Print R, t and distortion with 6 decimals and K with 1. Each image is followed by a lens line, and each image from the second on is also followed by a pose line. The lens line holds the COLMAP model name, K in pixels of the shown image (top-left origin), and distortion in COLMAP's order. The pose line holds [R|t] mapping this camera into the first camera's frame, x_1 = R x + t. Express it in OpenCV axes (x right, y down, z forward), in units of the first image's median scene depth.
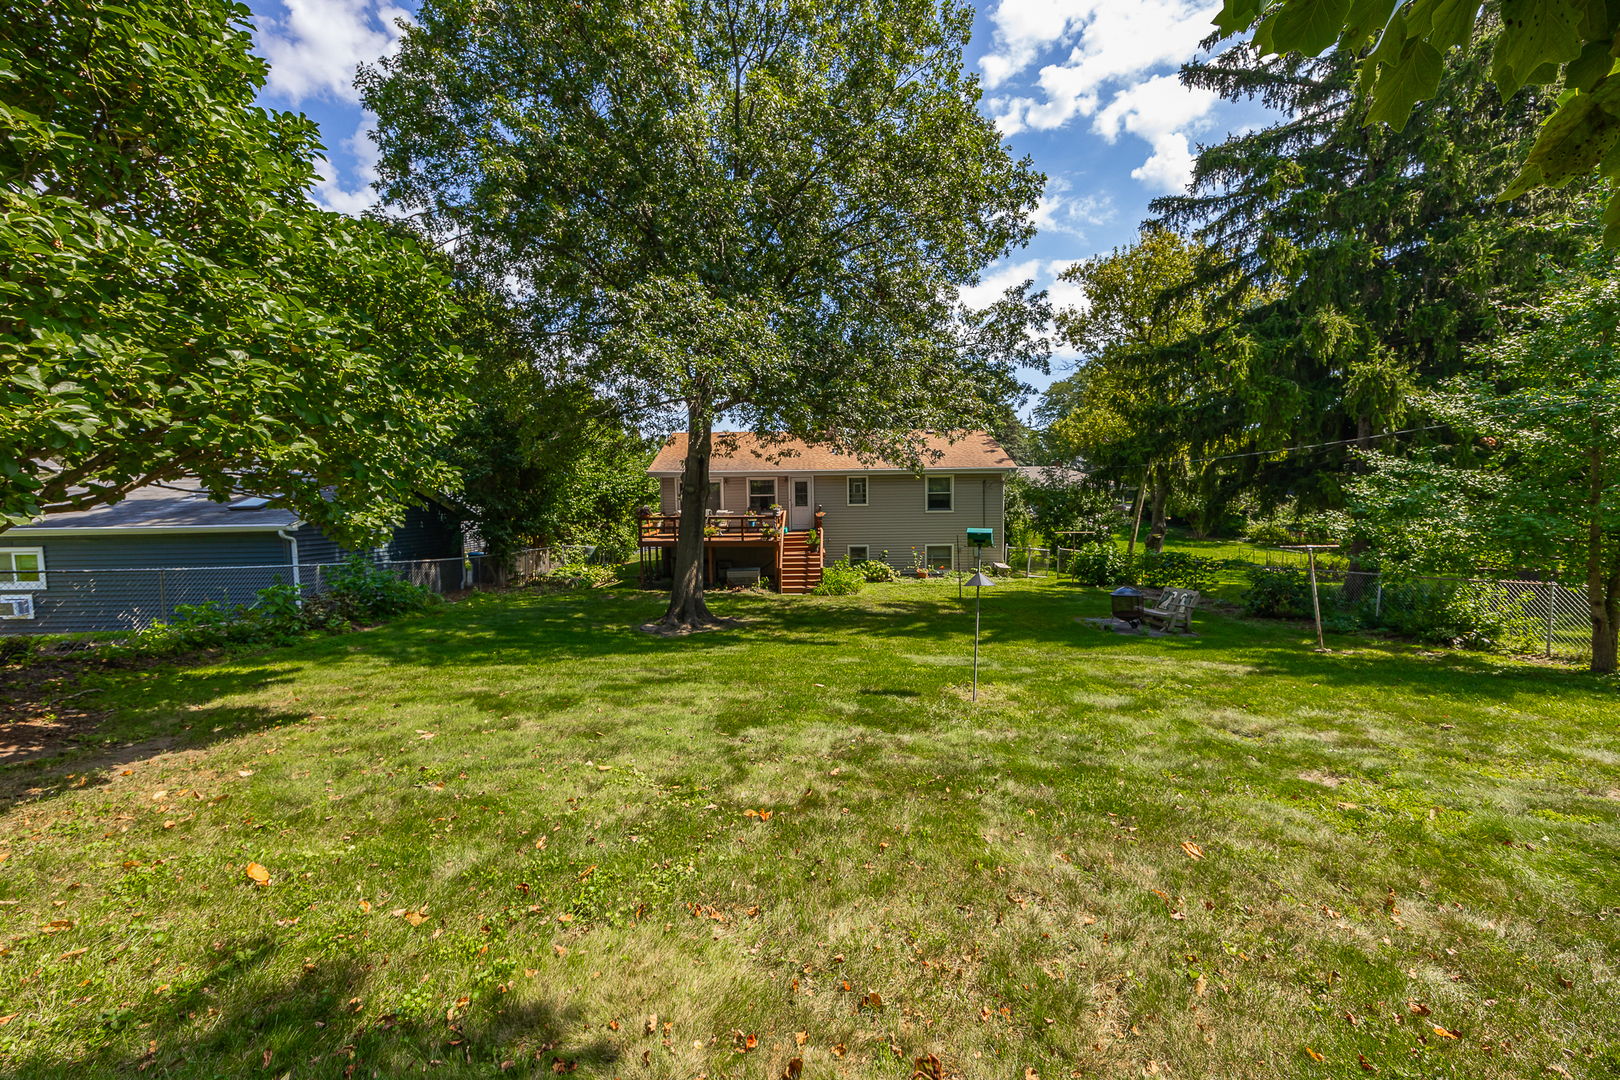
lens RADIAL K [[1008.7, 0, 810.0], [0, 1008.7, 540.0], [0, 0, 1]] dist [0.000603, 0.000326]
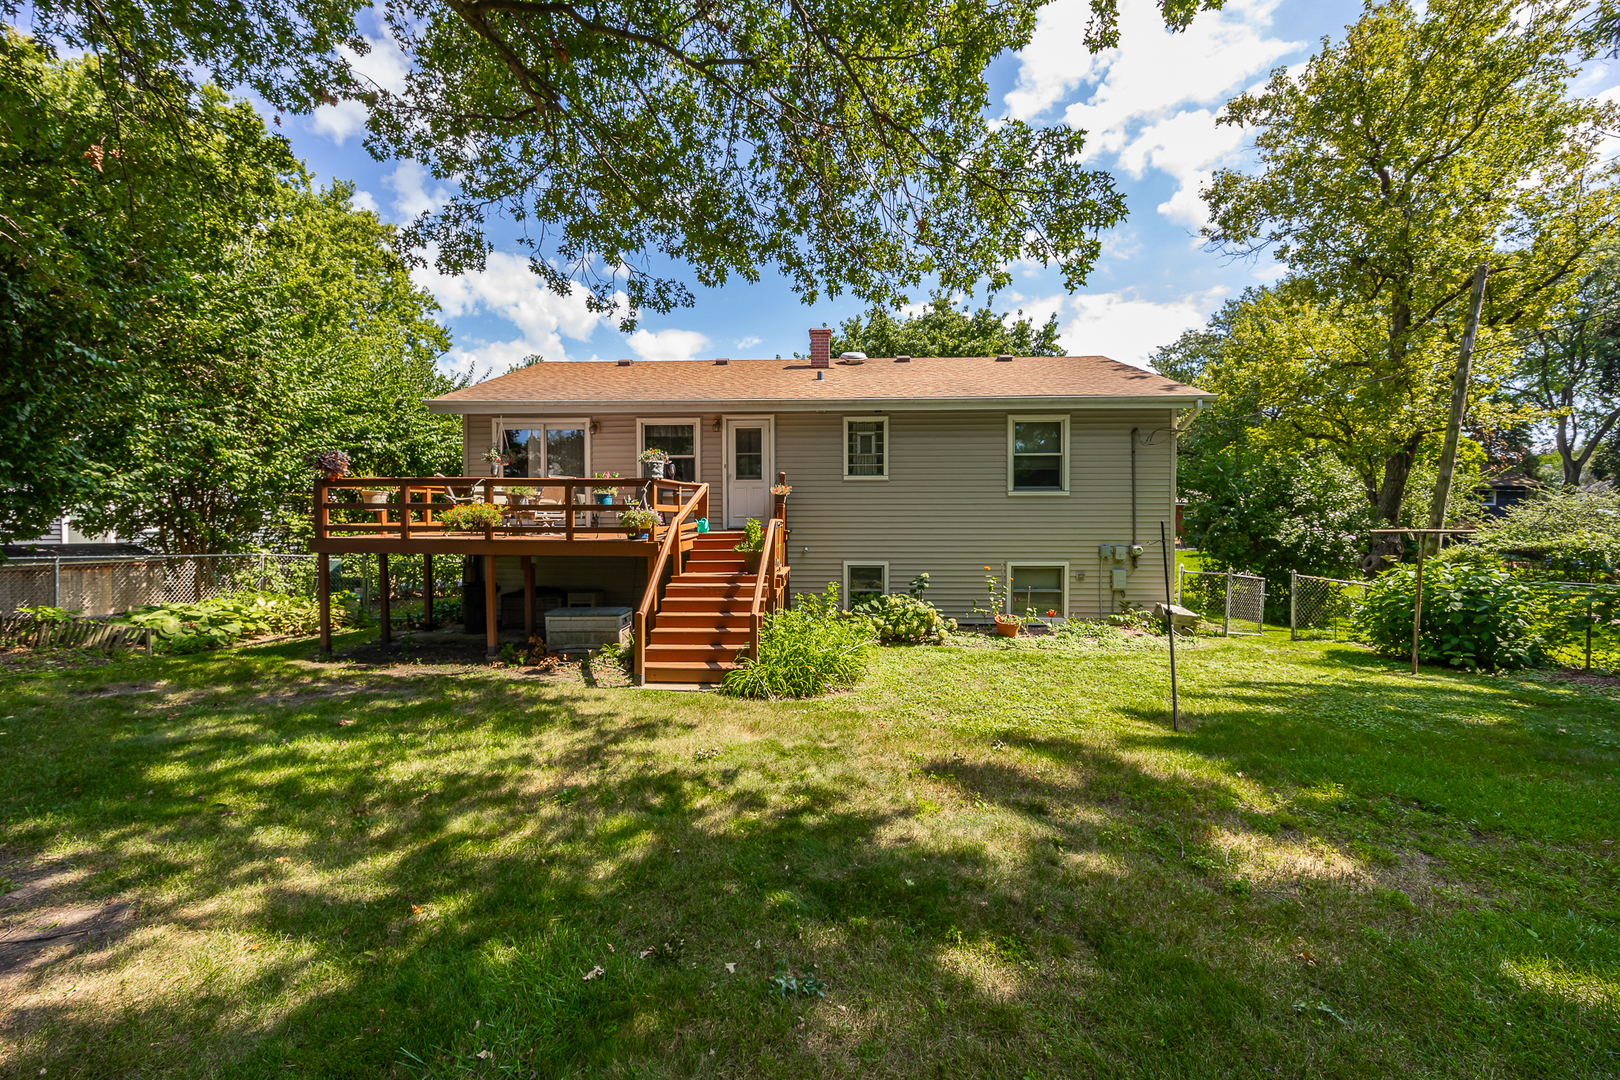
lens RADIAL K [[1008.7, 0, 810.0], [0, 1008.7, 540.0], [0, 0, 1]] dist [0.000603, 0.000326]
pose [[0.999701, 0.012886, -0.020775, 0.031446], [-0.013559, 0.999377, -0.032585, 0.010590], [0.020342, 0.032857, 0.999253, 0.528625]]
